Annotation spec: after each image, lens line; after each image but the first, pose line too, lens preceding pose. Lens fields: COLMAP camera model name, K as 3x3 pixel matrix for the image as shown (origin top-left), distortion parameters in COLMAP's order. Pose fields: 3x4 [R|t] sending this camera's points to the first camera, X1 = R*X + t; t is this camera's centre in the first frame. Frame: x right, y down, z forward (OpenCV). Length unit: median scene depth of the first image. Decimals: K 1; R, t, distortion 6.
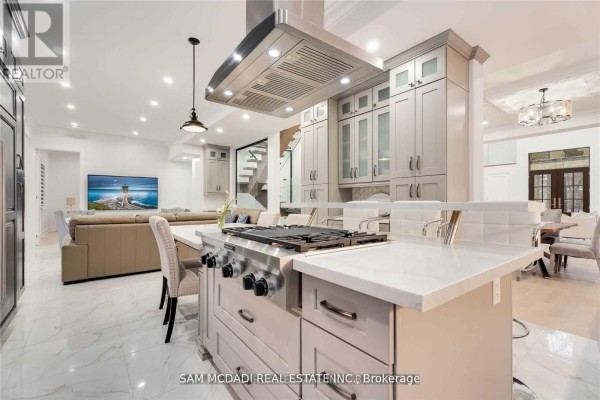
lens RADIAL K [[269.6, 0, 300.0], [0, 269.6, 200.0], [0, 0, 1]] dist [-0.000337, -0.000369]
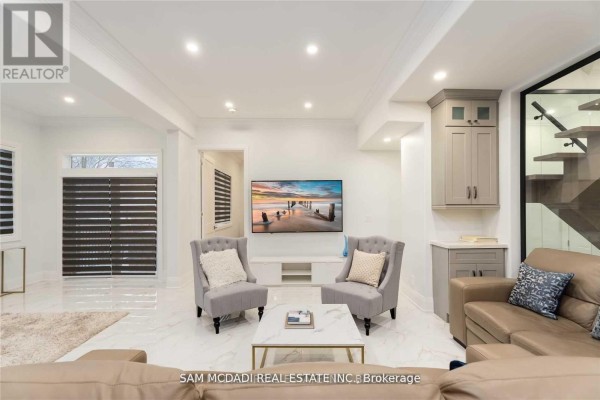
lens RADIAL K [[269.6, 0, 300.0], [0, 269.6, 200.0], [0, 0, 1]] dist [-0.000337, -0.000369]
pose [[0.797377, -0.021504, -0.603098, -0.260947], [0.009611, 0.999691, -0.022937, -0.025651], [0.603405, 0.012493, 0.797337, 0.500804]]
